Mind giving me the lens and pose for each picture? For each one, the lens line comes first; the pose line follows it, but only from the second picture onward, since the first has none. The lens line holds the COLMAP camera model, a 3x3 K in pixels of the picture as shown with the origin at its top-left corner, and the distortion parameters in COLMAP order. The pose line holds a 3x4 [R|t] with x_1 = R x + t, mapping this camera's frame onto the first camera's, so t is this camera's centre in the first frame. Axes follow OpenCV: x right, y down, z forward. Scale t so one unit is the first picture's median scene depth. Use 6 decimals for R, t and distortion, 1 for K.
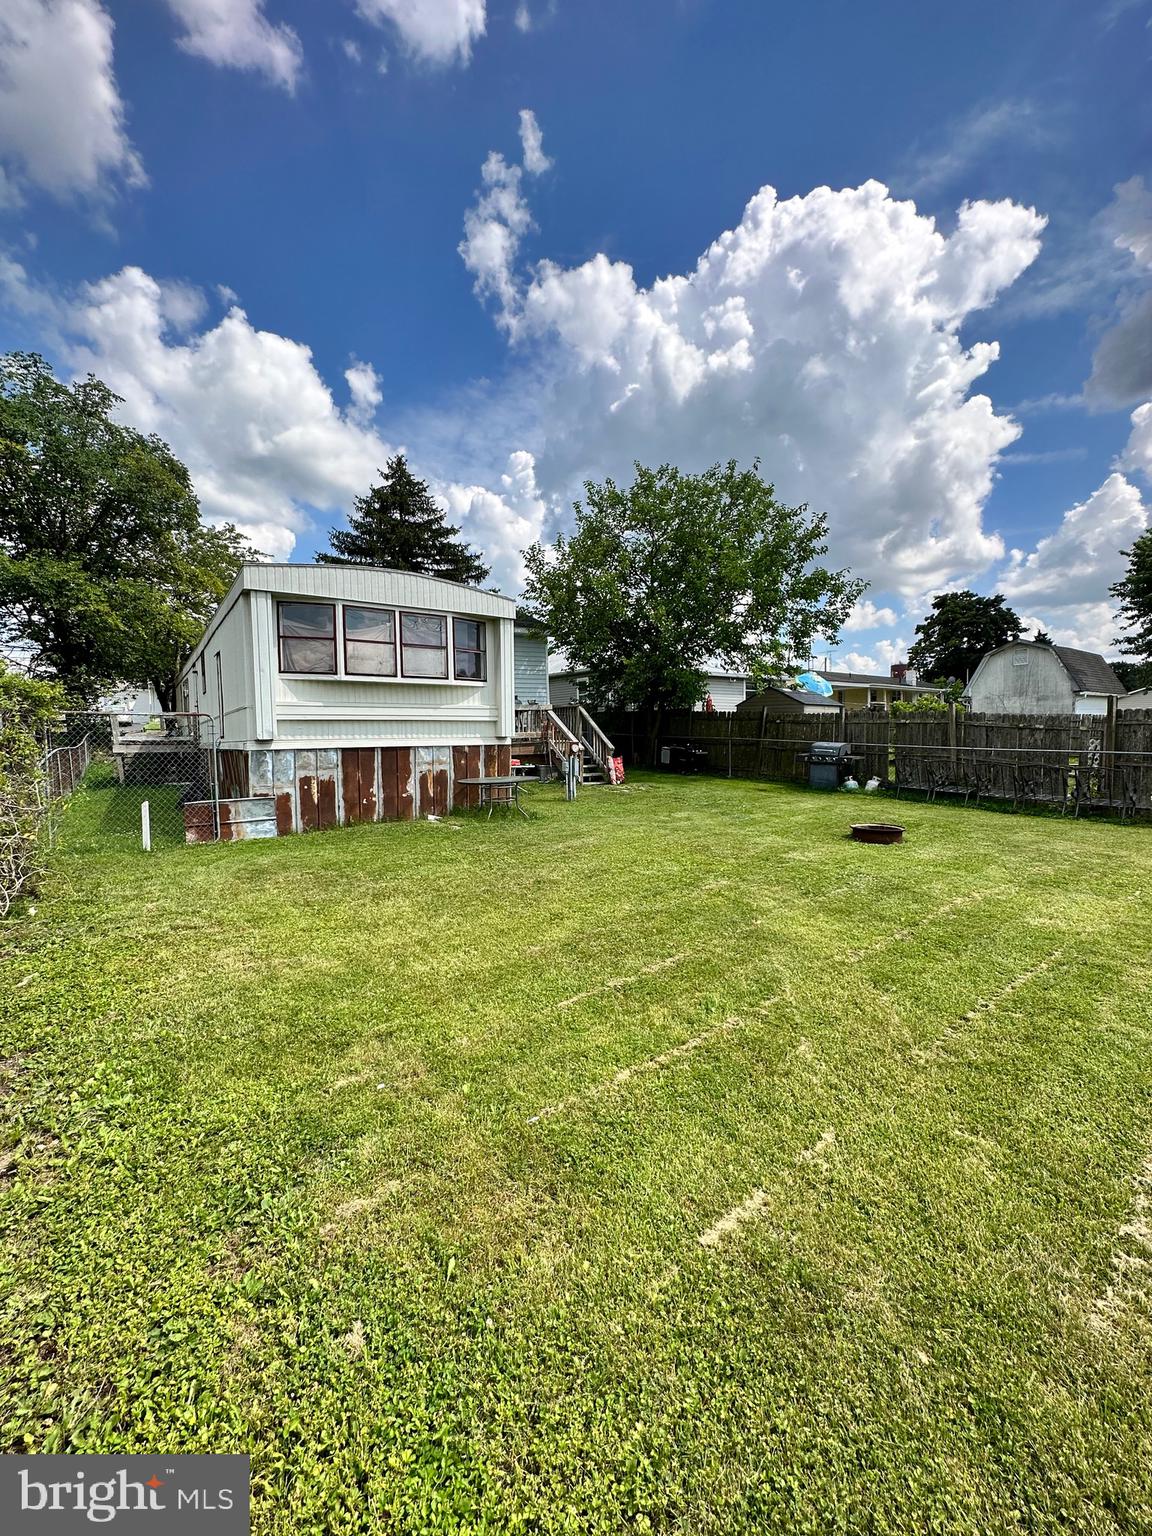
lens RADIAL K [[616.2, 0, 577.5], [0, 616.2, 762.8], [0, 0, 1]] dist [0.000993, -0.000569]
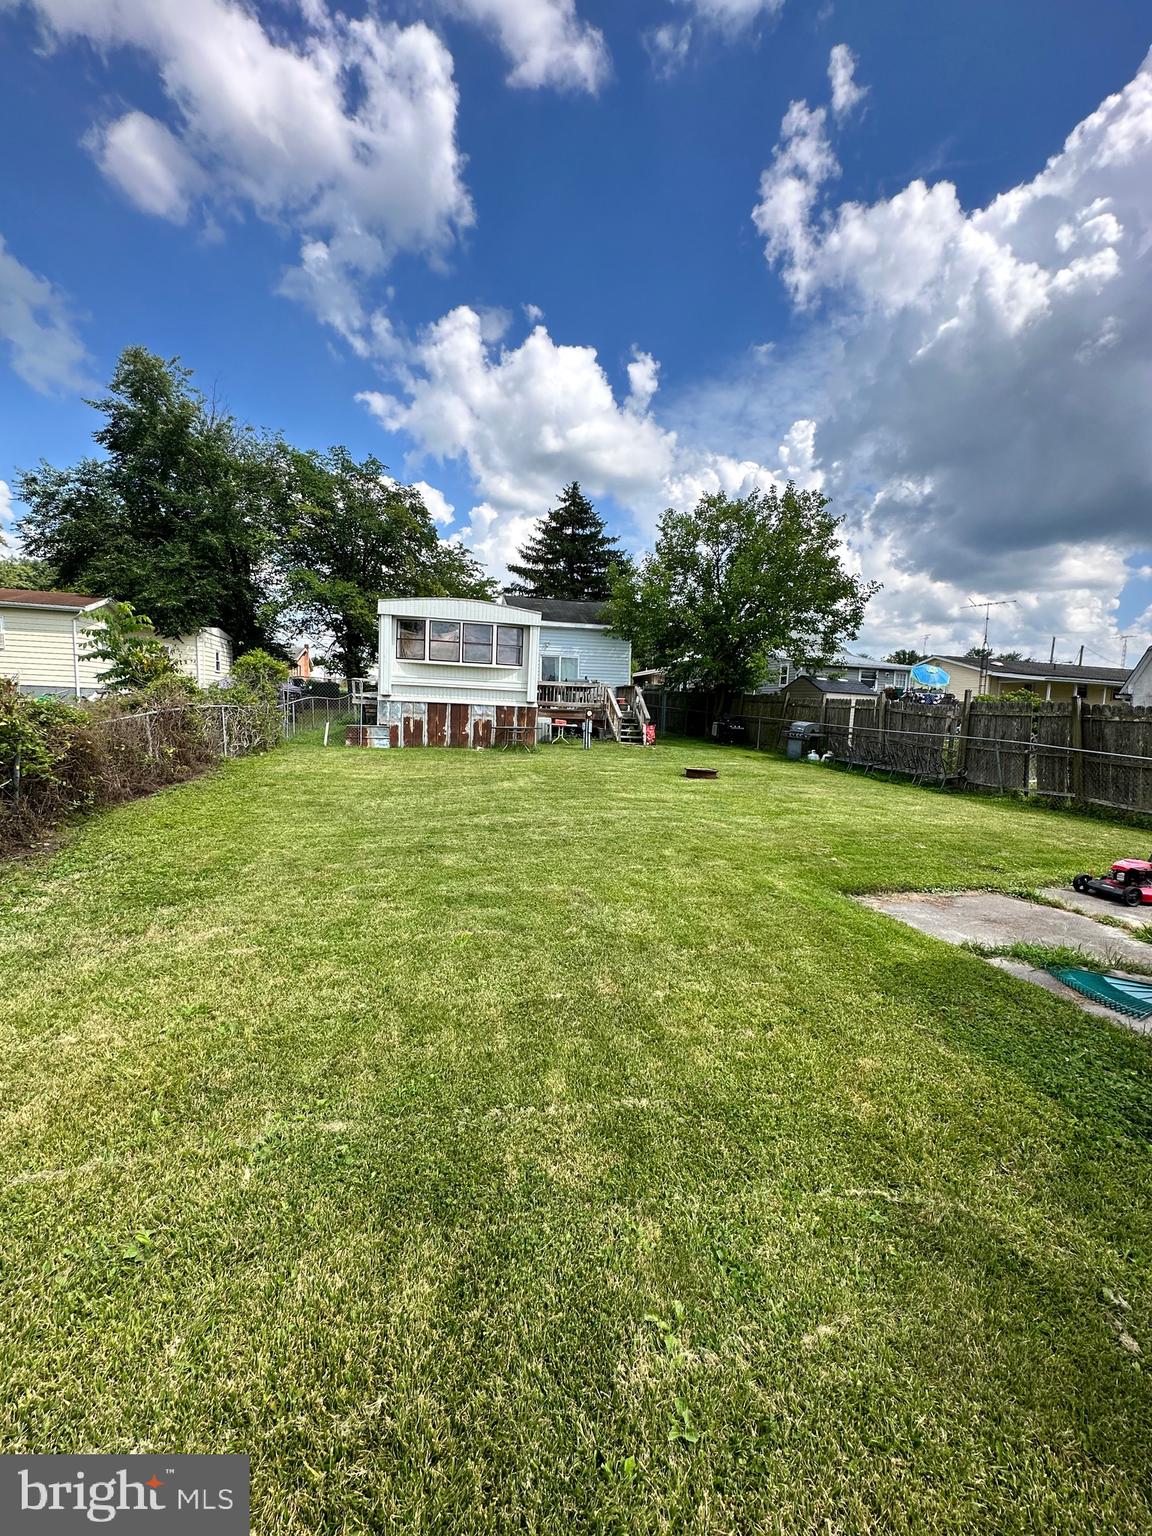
lens RADIAL K [[598.1, 0, 576.0], [0, 598.1, 768.0], [0, 0, 1]] dist [0.000305, -0.005288]
pose [[0.921159, 0.089767, -0.378693, 0.595720], [-0.073168, 0.995630, 0.058028, 0.029318], [0.382247, -0.025745, 0.923701, -0.368690]]
